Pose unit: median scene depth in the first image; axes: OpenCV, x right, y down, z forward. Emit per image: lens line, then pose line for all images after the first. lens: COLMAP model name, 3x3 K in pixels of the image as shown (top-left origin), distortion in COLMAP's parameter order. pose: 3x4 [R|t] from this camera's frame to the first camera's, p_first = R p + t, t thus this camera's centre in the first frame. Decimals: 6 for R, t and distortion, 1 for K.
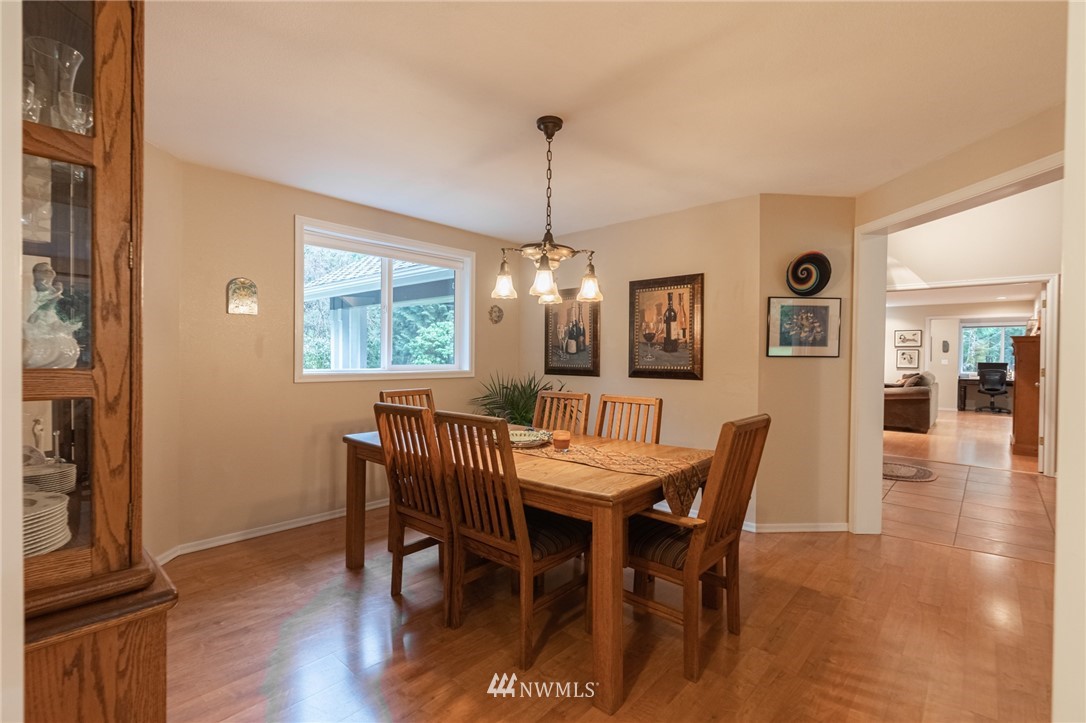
lens RADIAL K [[500.2, 0, 535.7], [0, 500.2, 361.5], [0, 0, 1]] dist [-0.005654, 0.001883]
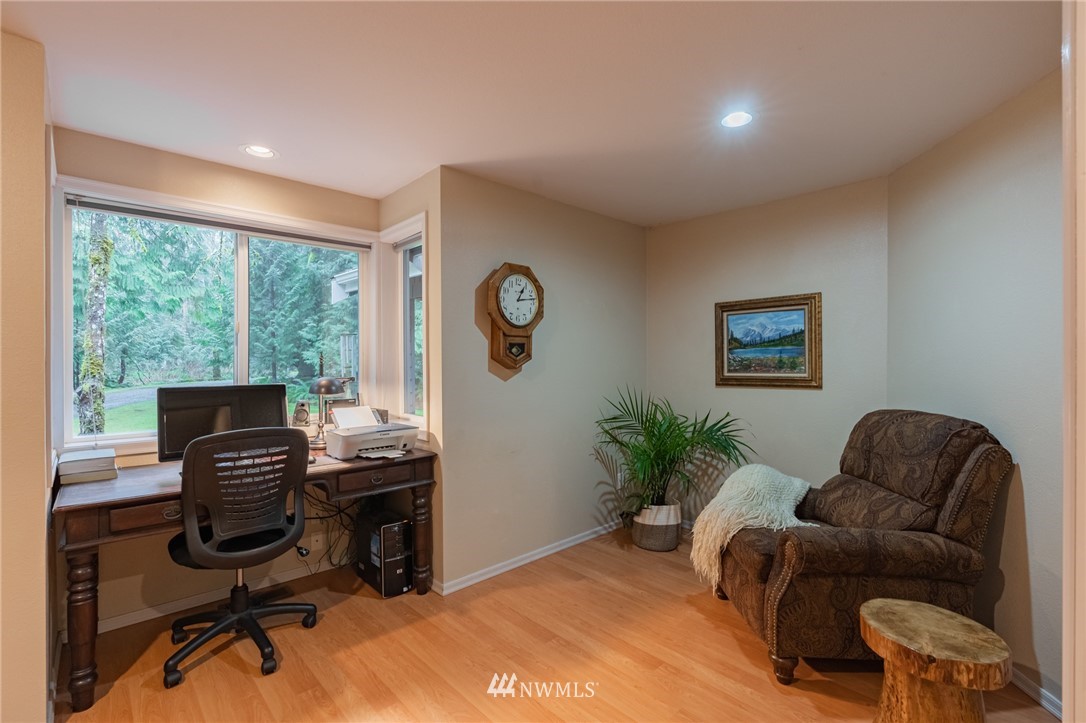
lens RADIAL K [[500.2, 0, 538.0], [0, 500.2, 360.5], [0, 0, 1]] dist [-0.005654, 0.001883]
pose [[0.093801, -0.014069, 0.995492, 0.724022], [0.013115, 0.999831, 0.012895, -0.009322], [-0.995505, 0.011846, 0.093970, 0.852889]]
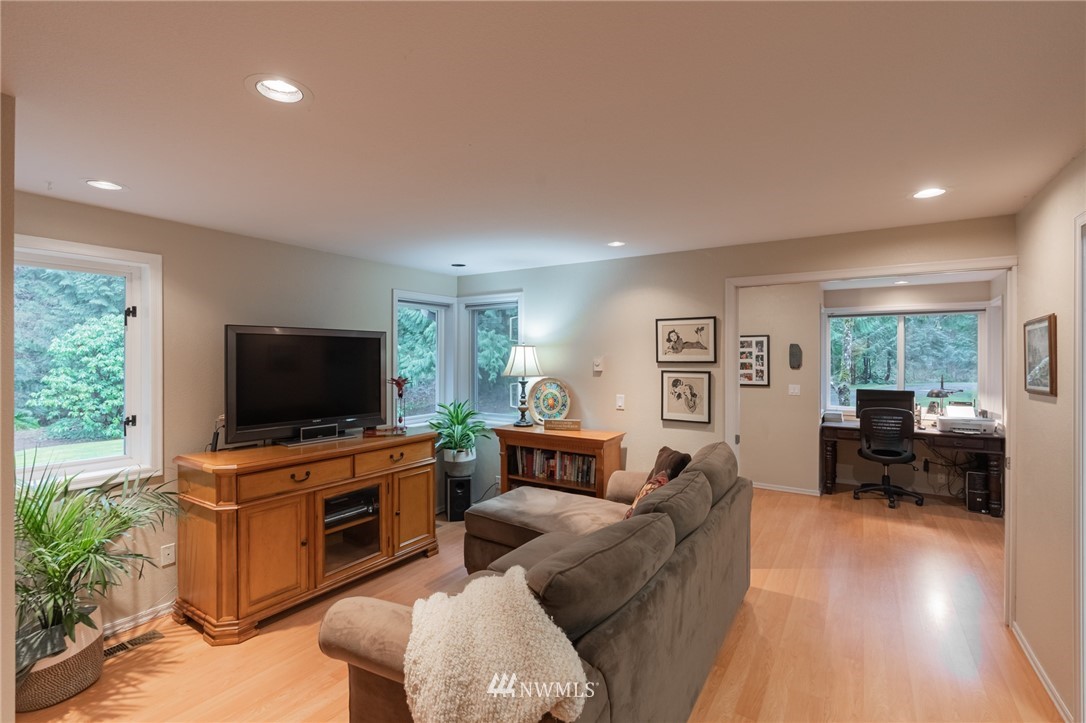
lens RADIAL K [[500.2, 0, 544.8], [0, 500.2, 359.6], [0, 0, 1]] dist [-0.005654, 0.001883]
pose [[0.985755, -0.010561, 0.167856, 0.521608], [0.011336, 0.999929, -0.003660, -0.028589], [-0.167806, 0.005511, 0.985805, 0.589596]]
